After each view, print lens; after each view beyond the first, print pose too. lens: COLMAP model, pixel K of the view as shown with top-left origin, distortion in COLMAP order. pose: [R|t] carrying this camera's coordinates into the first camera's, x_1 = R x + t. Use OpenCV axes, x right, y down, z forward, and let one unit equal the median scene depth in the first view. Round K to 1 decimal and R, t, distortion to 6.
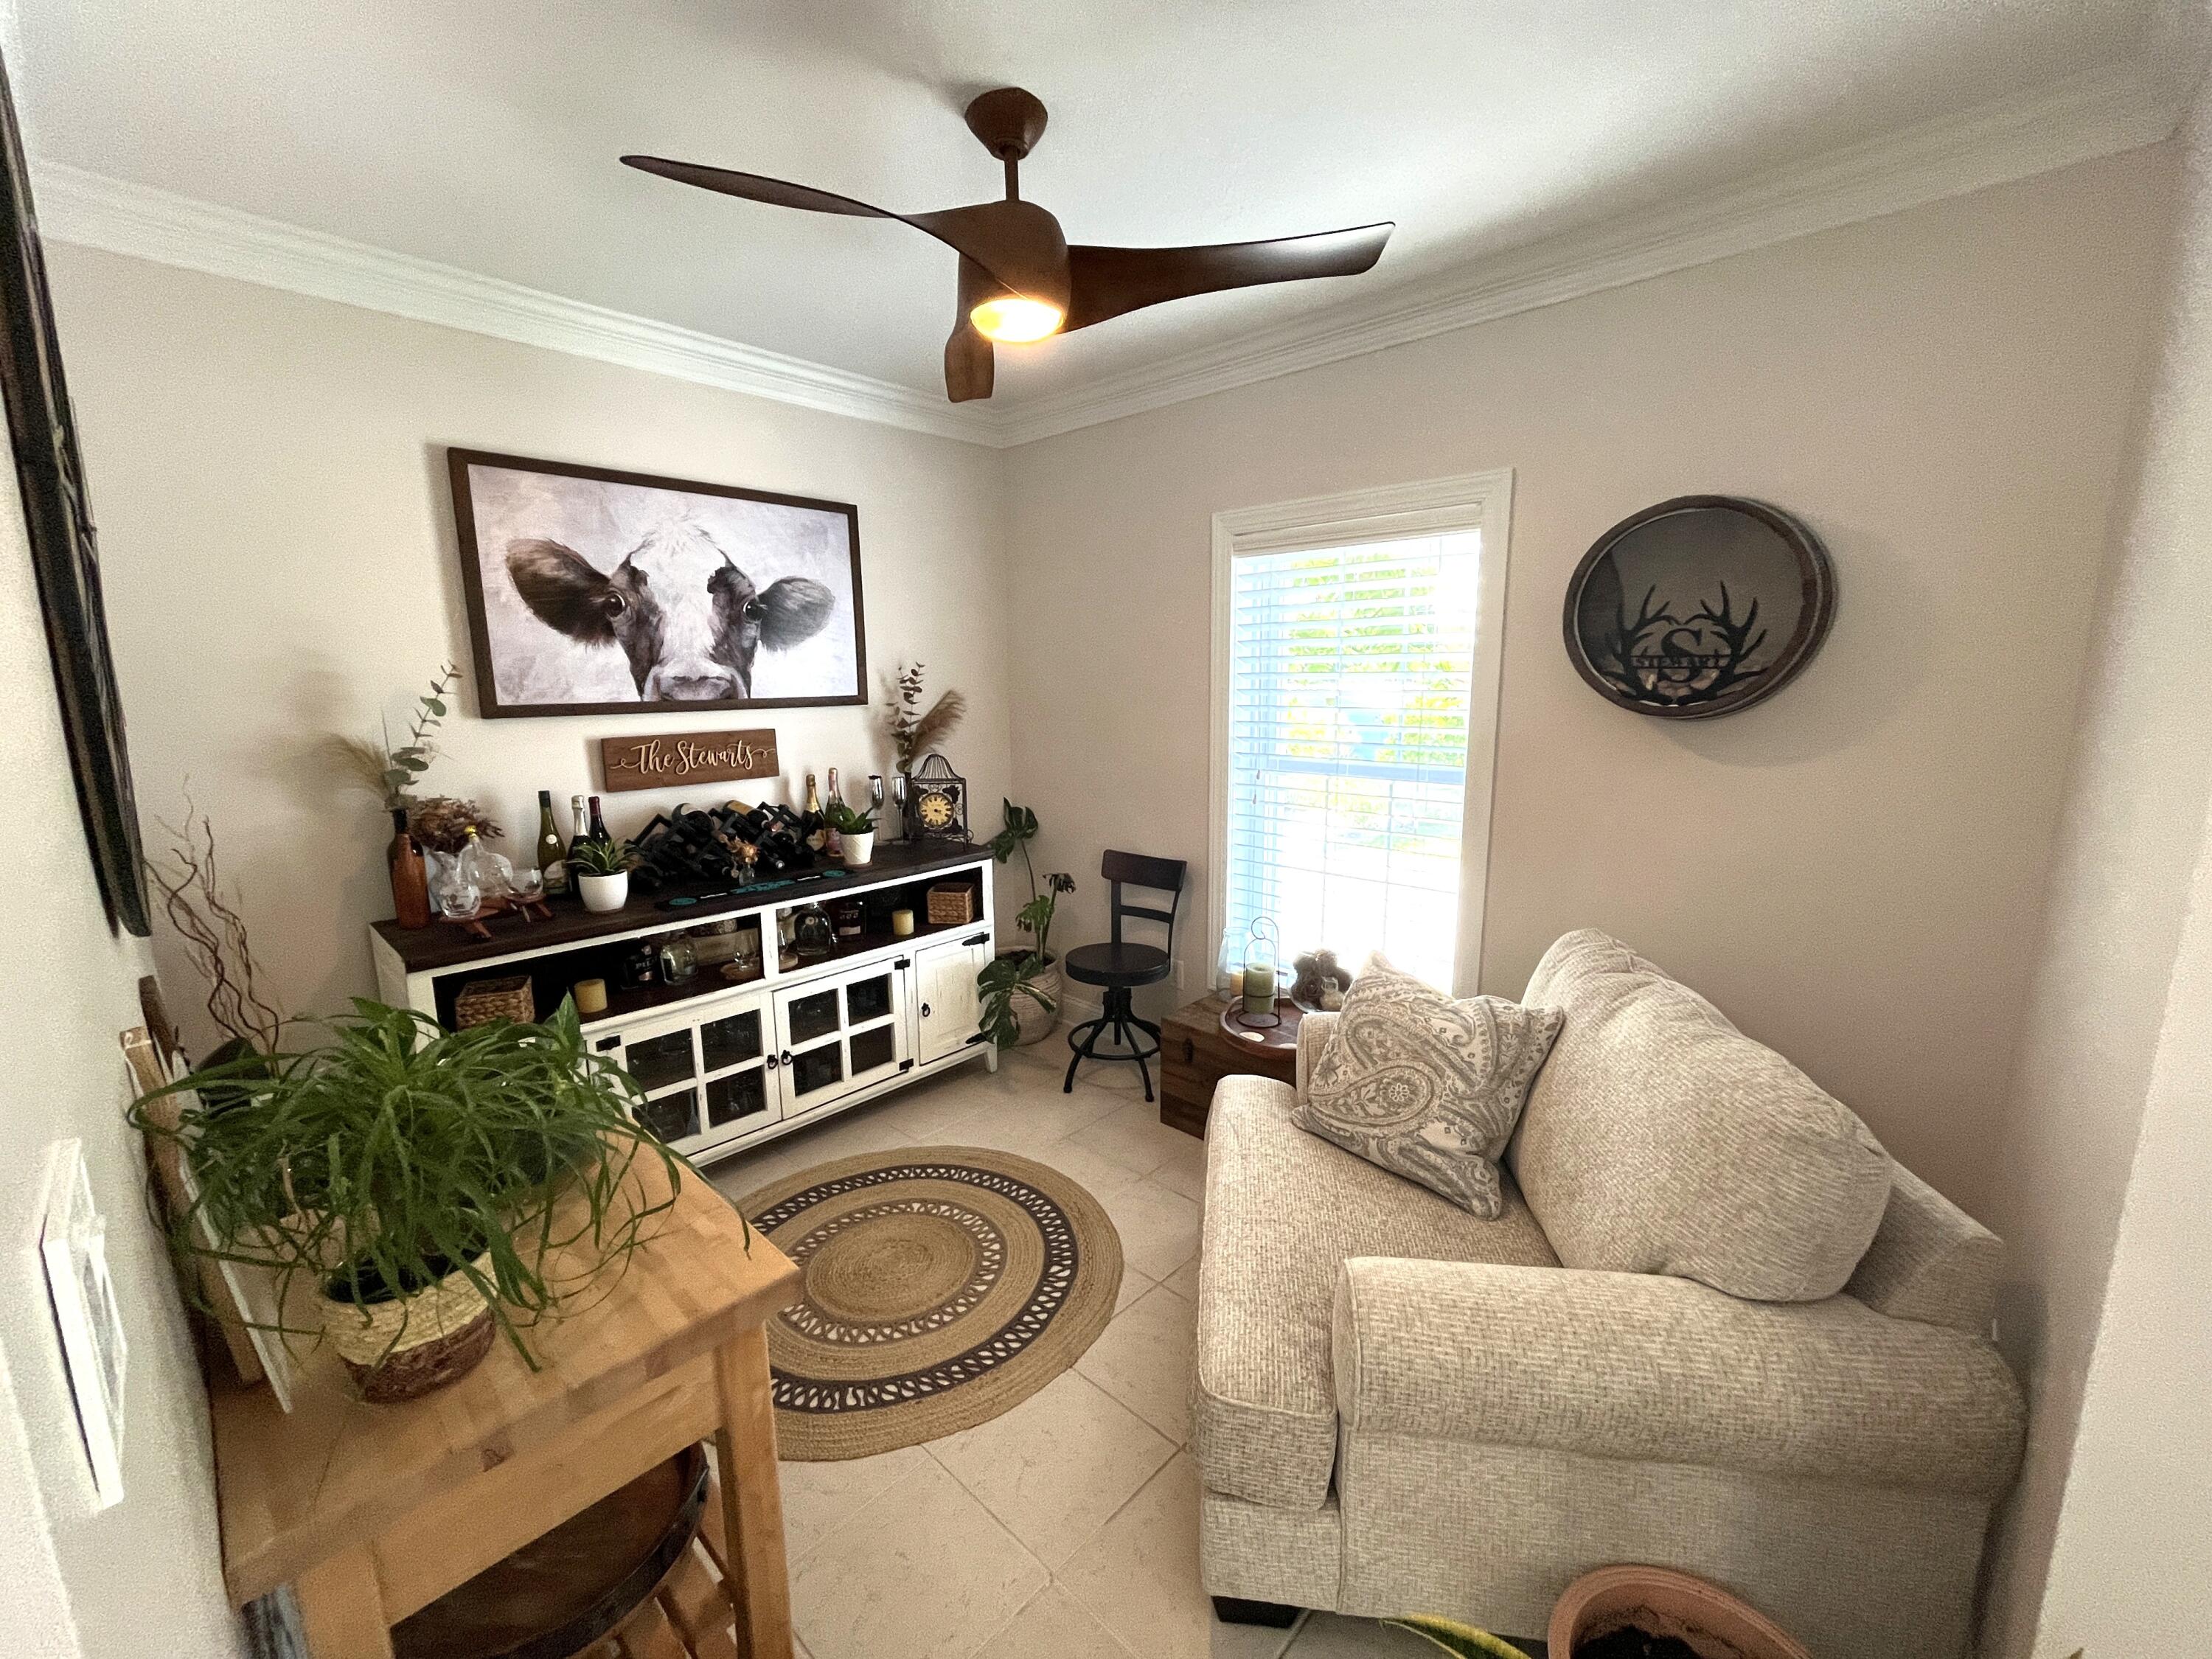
lens RADIAL K [[893.1, 0, 1106.5], [0, 893.1, 827.8], [0, 0, 1]] dist [-0.004856, 0.000013]
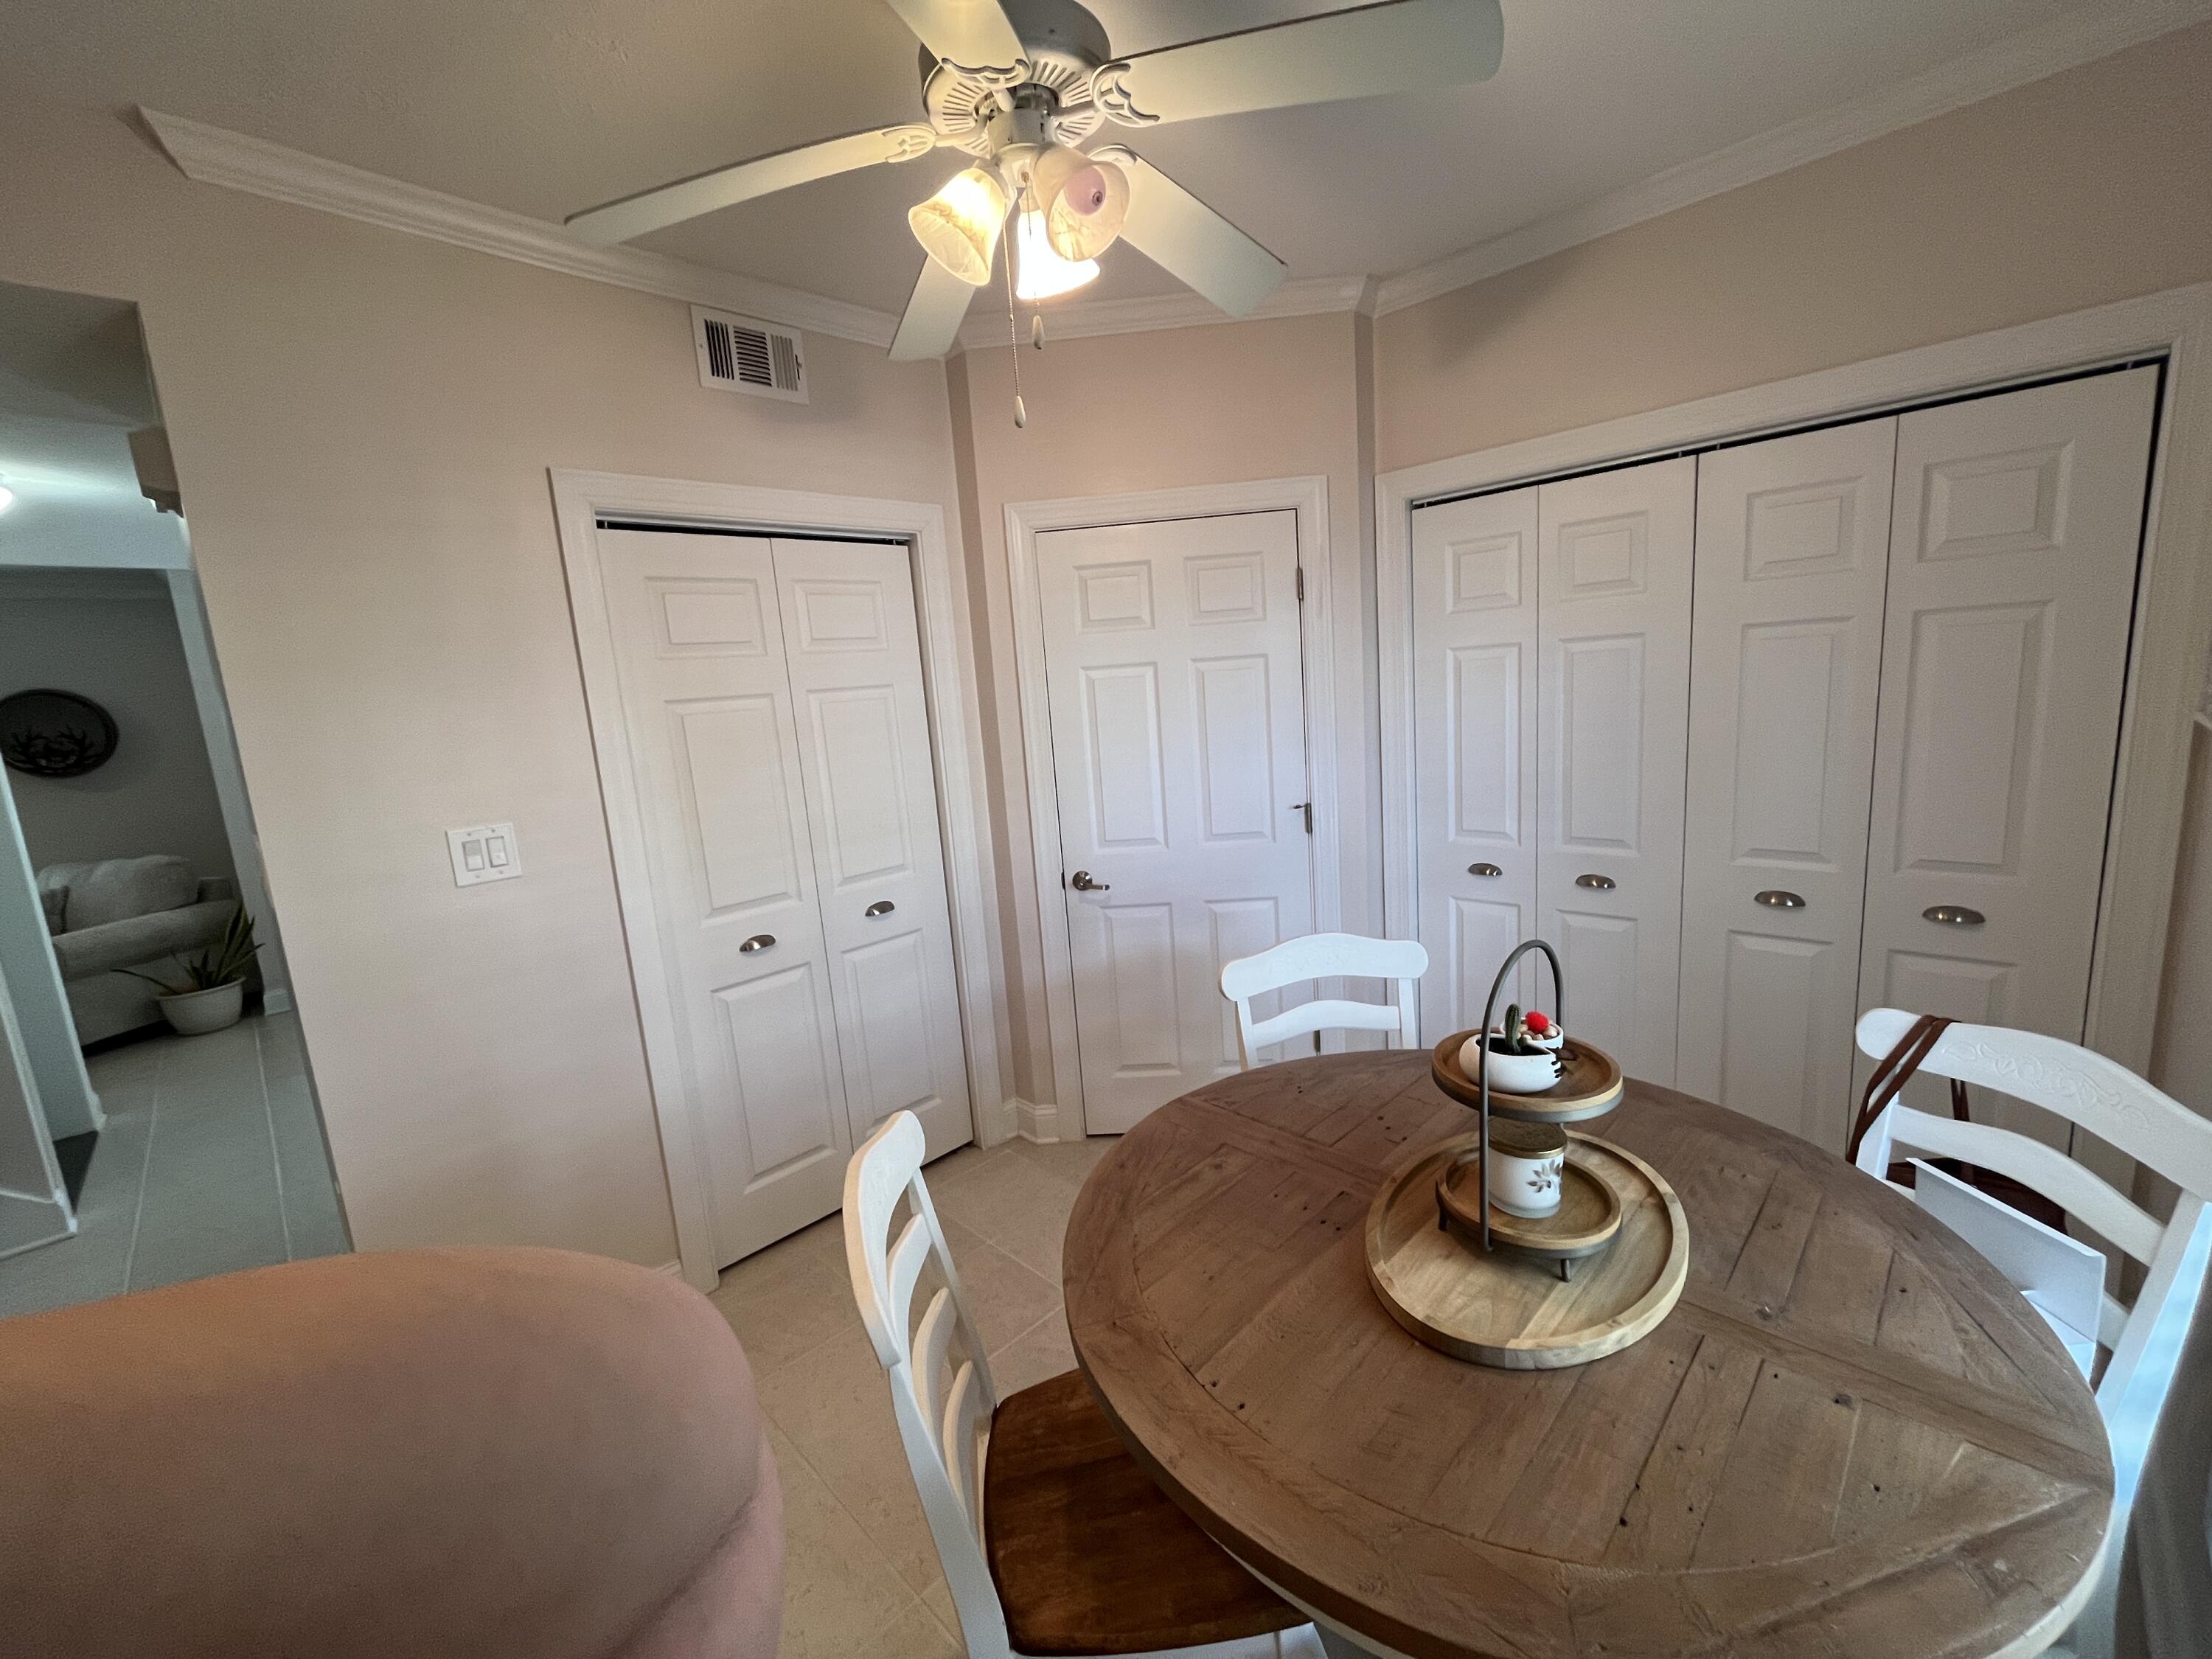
lens RADIAL K [[893.1, 0, 1093.9], [0, 893.1, 831.0], [0, 0, 1]] dist [-0.004856, 0.000013]
pose [[0.054849, -0.164670, 0.984823, -1.654783], [0.233744, 0.961019, 0.147672, 0.326746], [-0.970750, 0.222096, 0.091201, -1.966343]]
